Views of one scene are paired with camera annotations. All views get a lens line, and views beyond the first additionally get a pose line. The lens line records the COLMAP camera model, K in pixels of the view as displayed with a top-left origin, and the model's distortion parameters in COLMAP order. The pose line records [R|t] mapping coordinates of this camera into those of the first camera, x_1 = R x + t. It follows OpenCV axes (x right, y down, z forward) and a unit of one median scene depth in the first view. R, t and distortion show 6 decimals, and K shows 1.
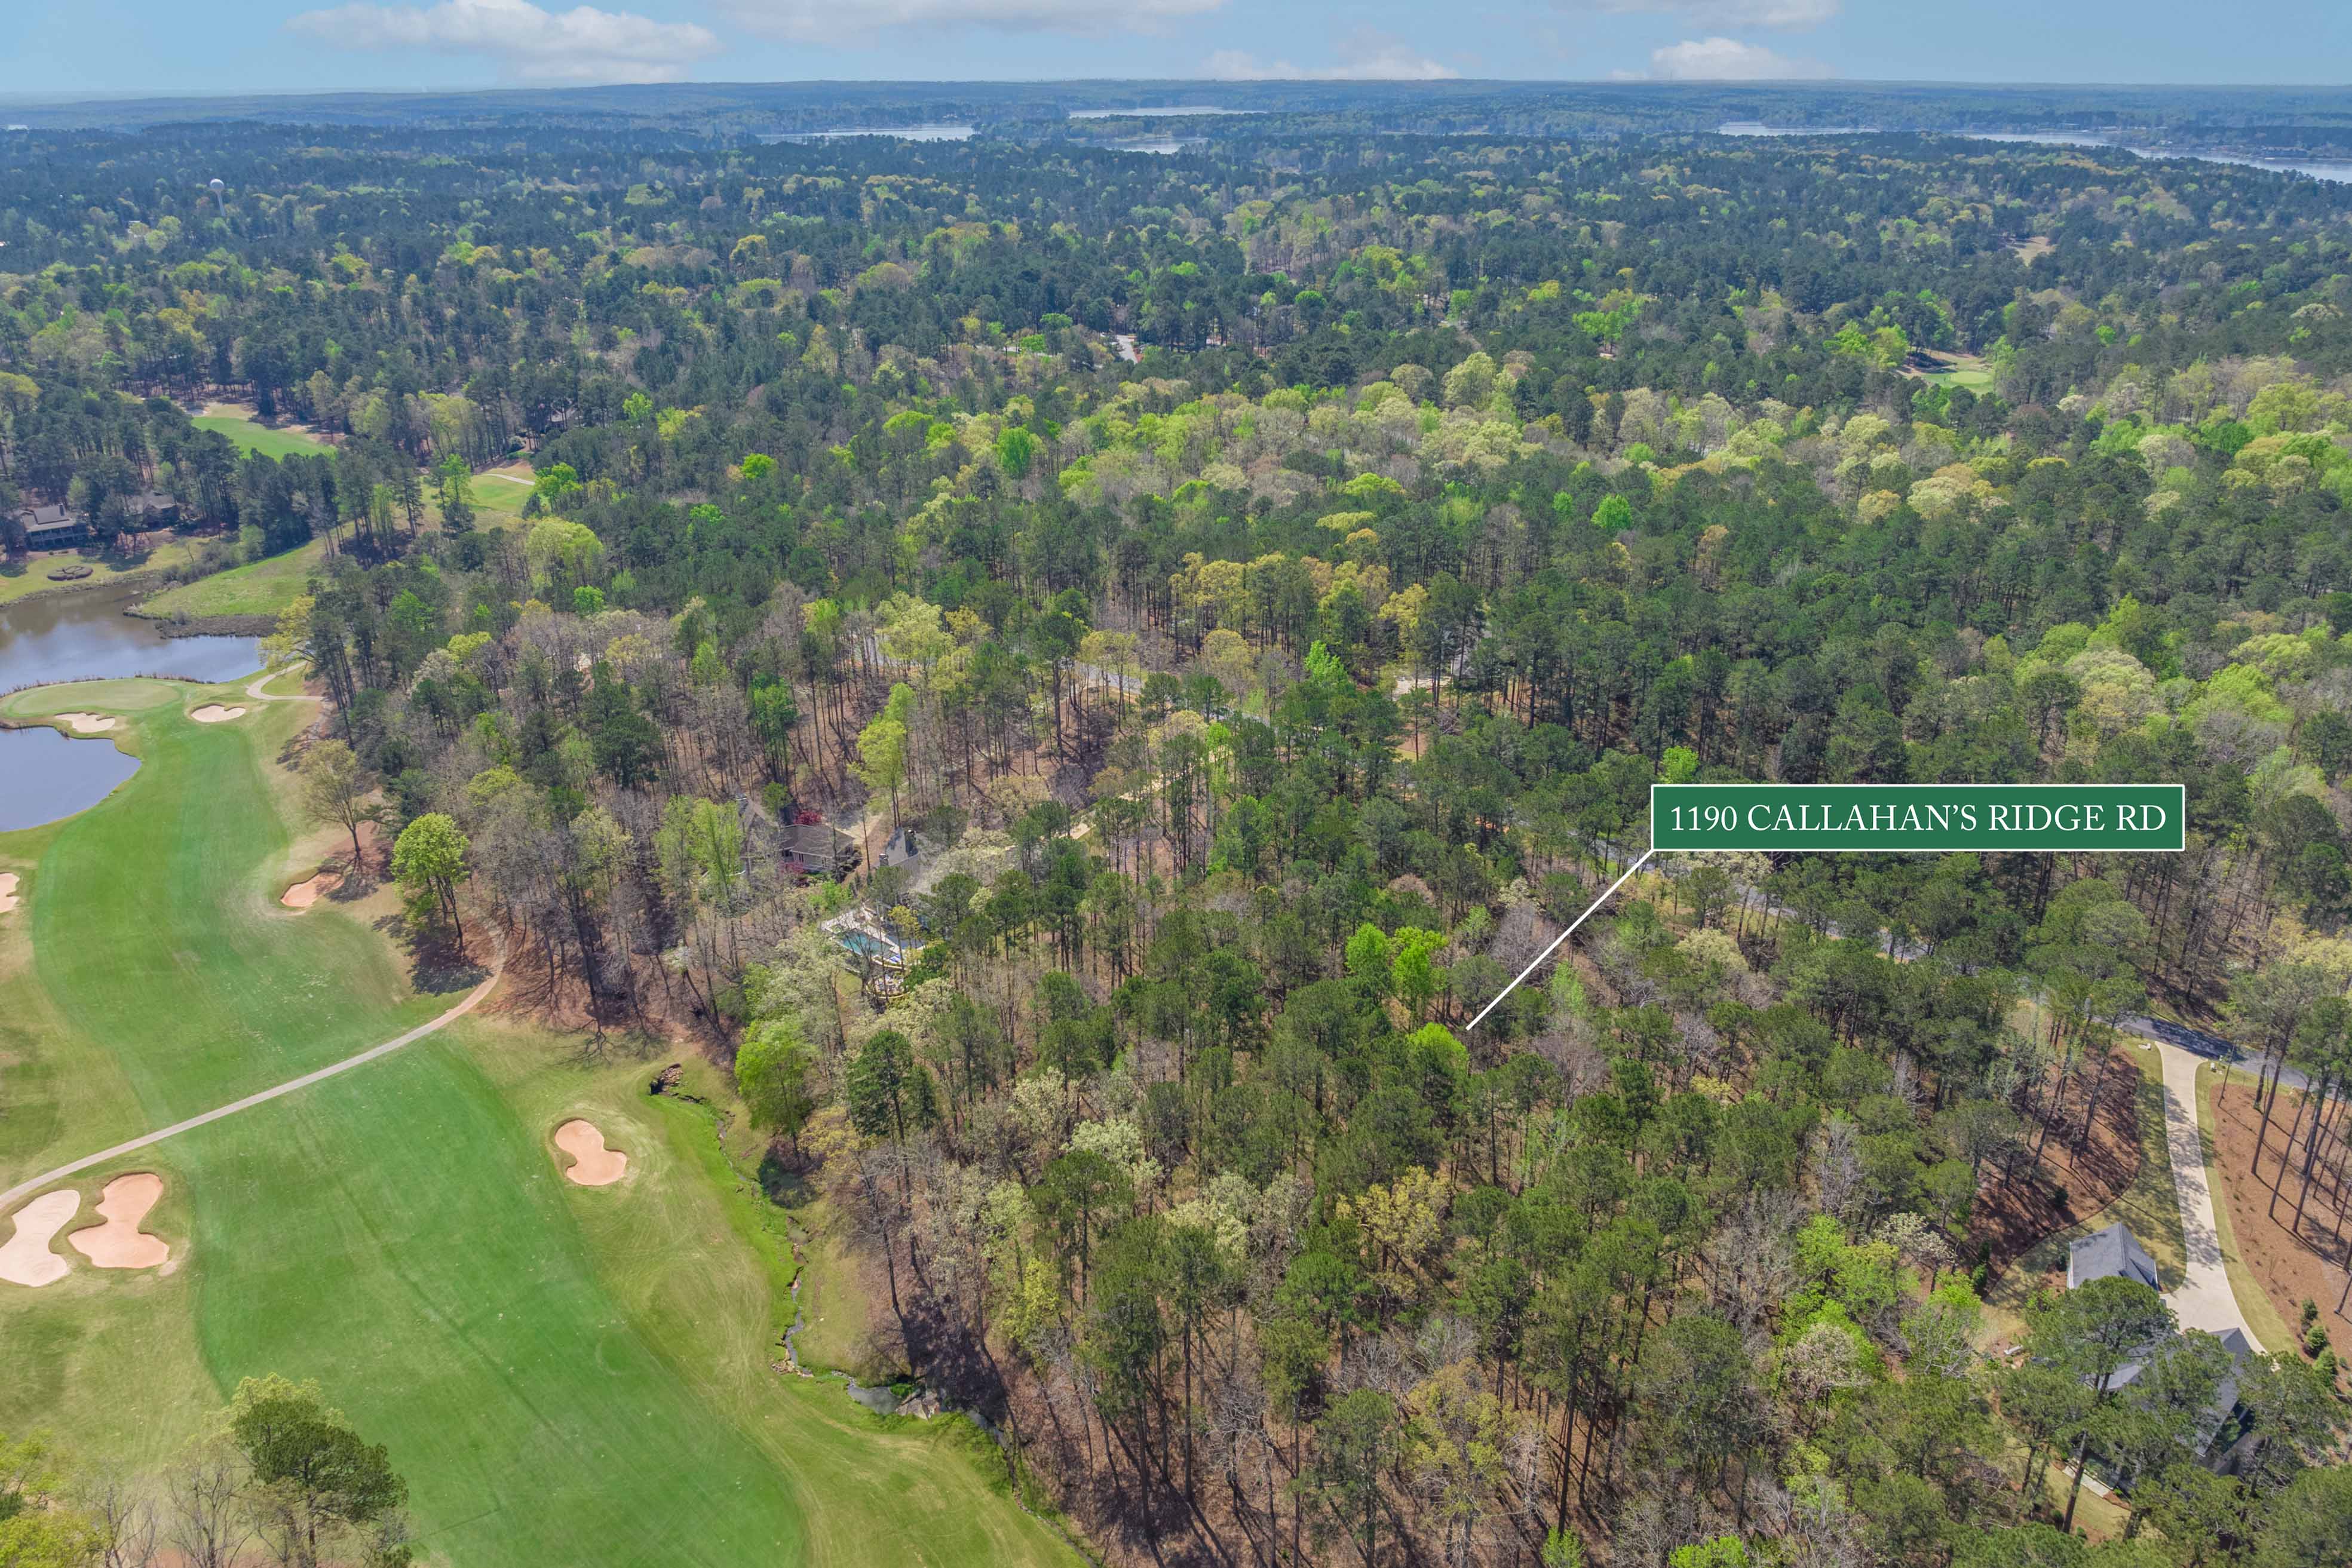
lens RADIAL K [[1656.3, 0, 1181.6], [0, 1656.3, 797.1], [0, 0, 1]] dist [-0.038374, 0.009235]
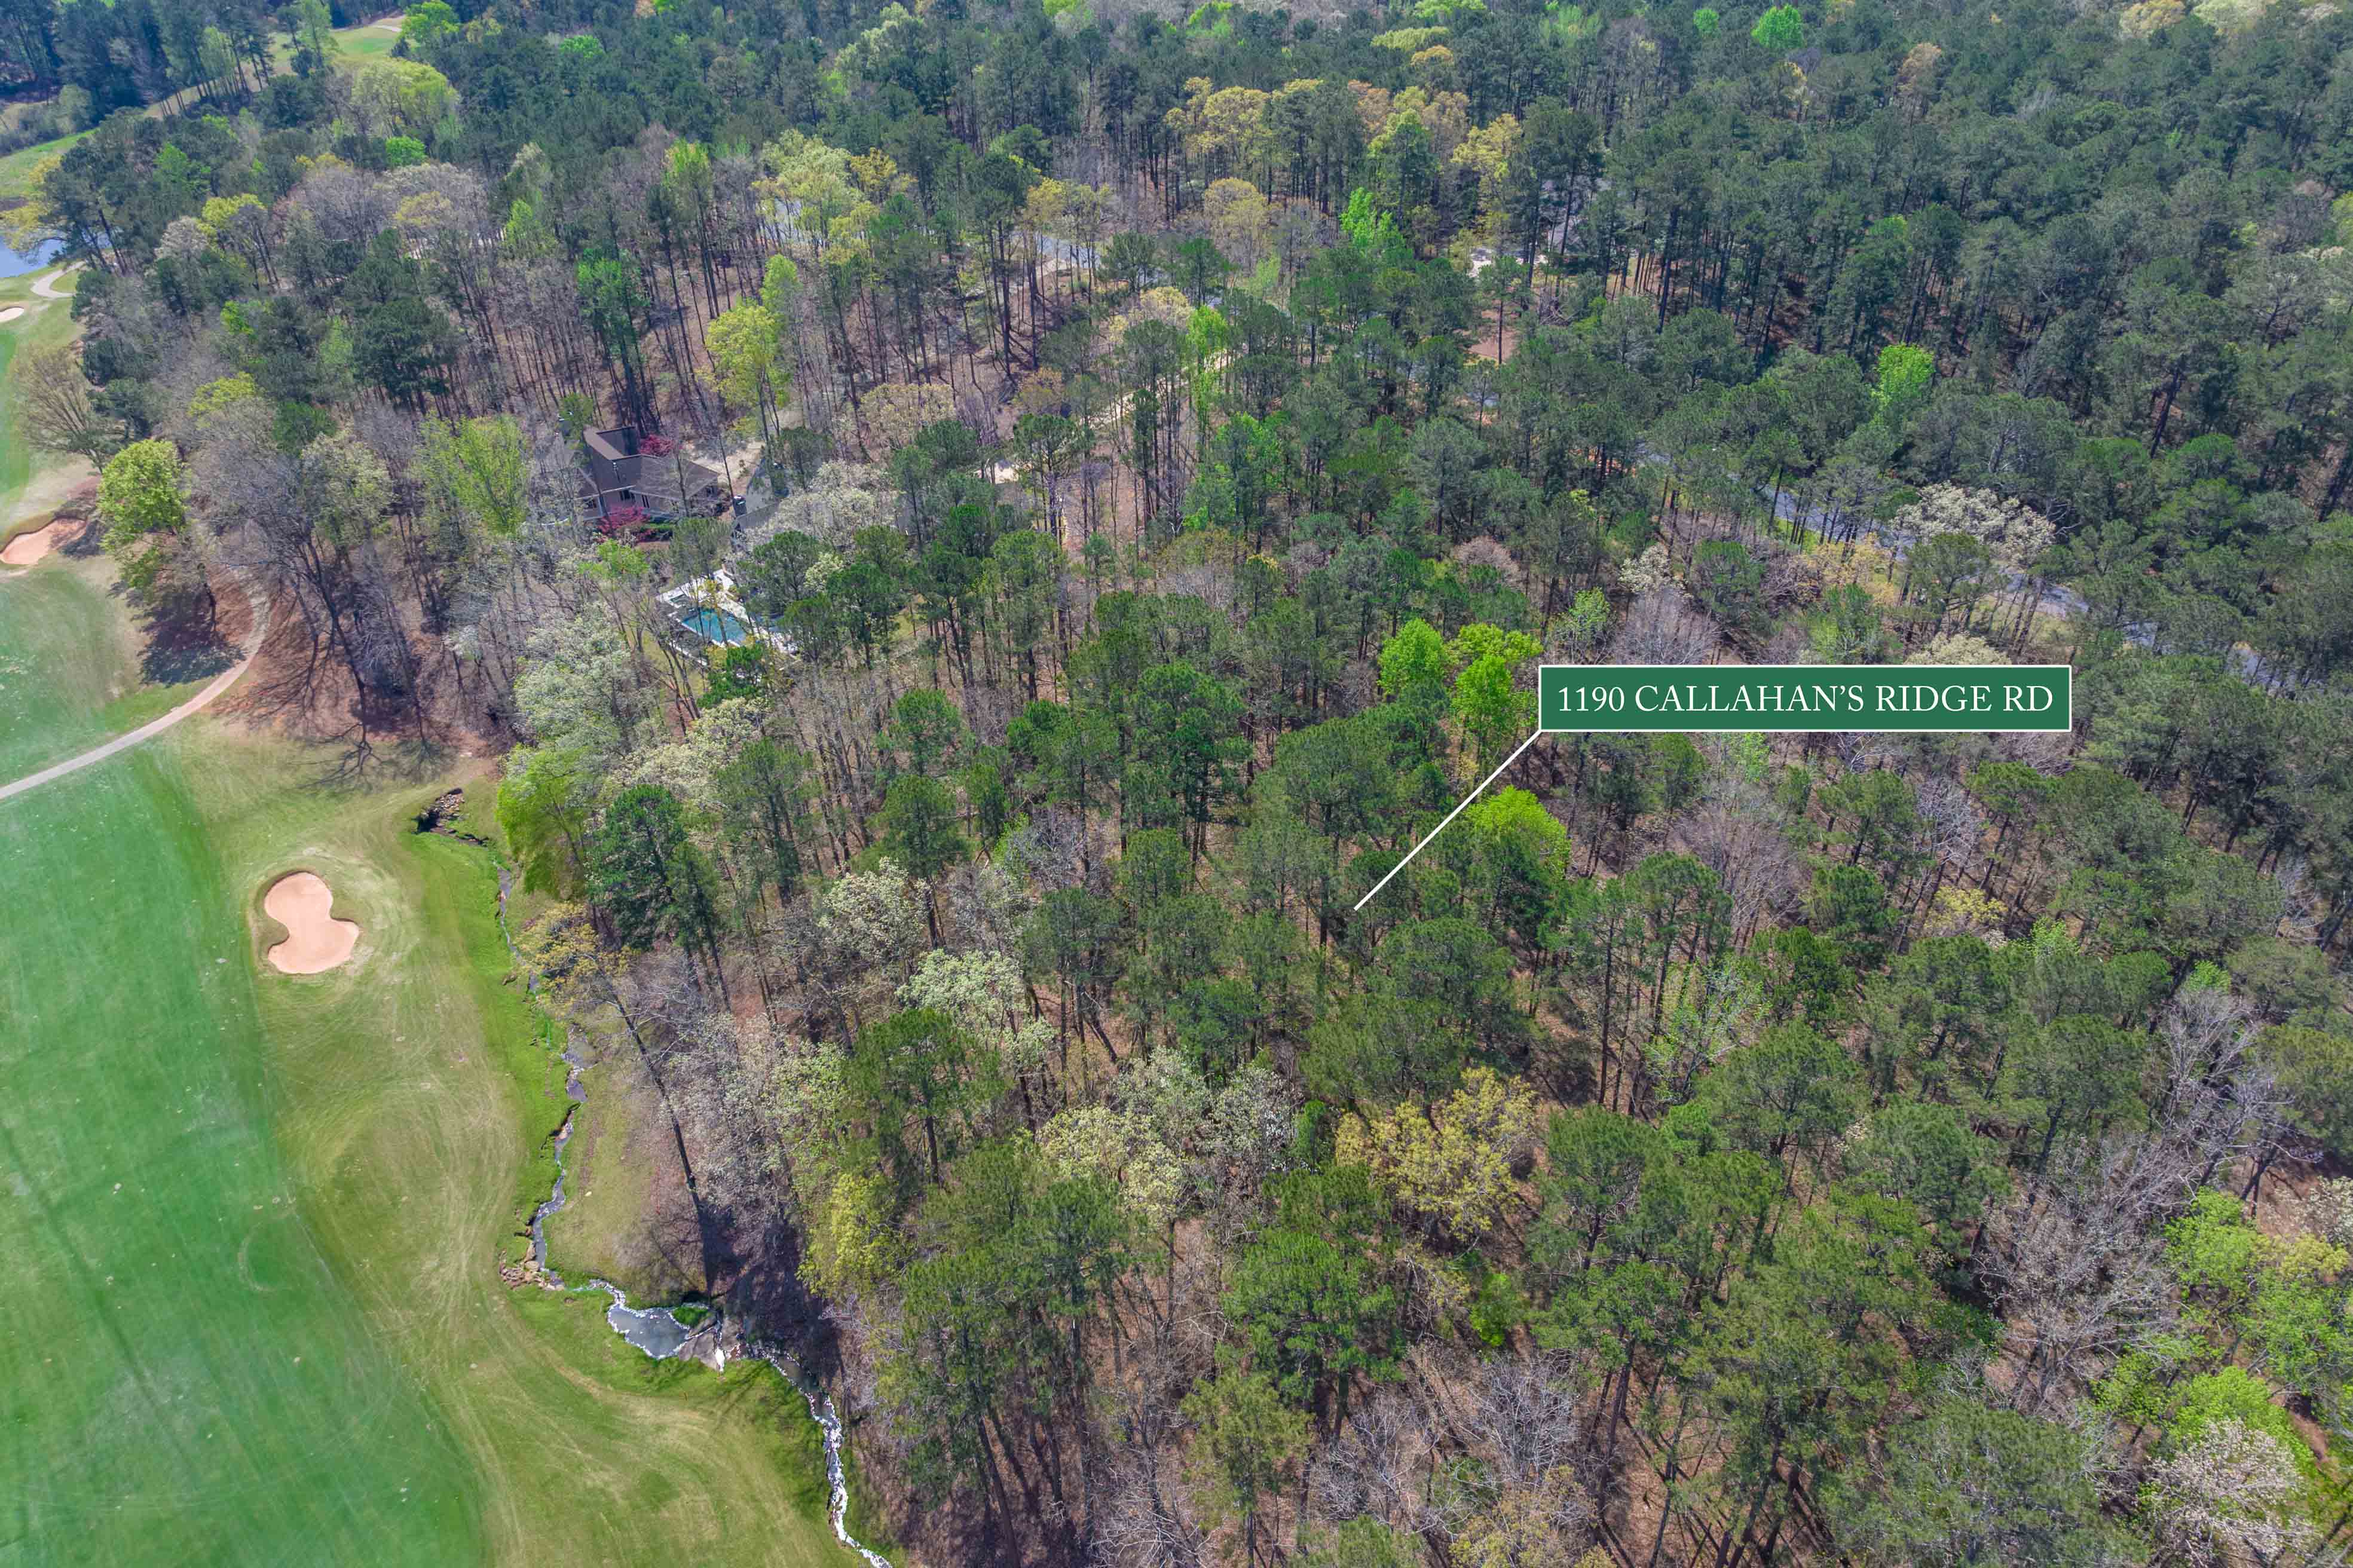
lens RADIAL K [[1657.0, 0, 1162.0], [0, 1657.0, 784.2], [0, 0, 1]] dist [-0.038374, 0.009235]
pose [[0.998905, 0.014848, -0.044360, 0.036393], [-0.005166, 0.977503, 0.210859, 0.004613], [0.046493, -0.210399, 0.976509, 0.297189]]
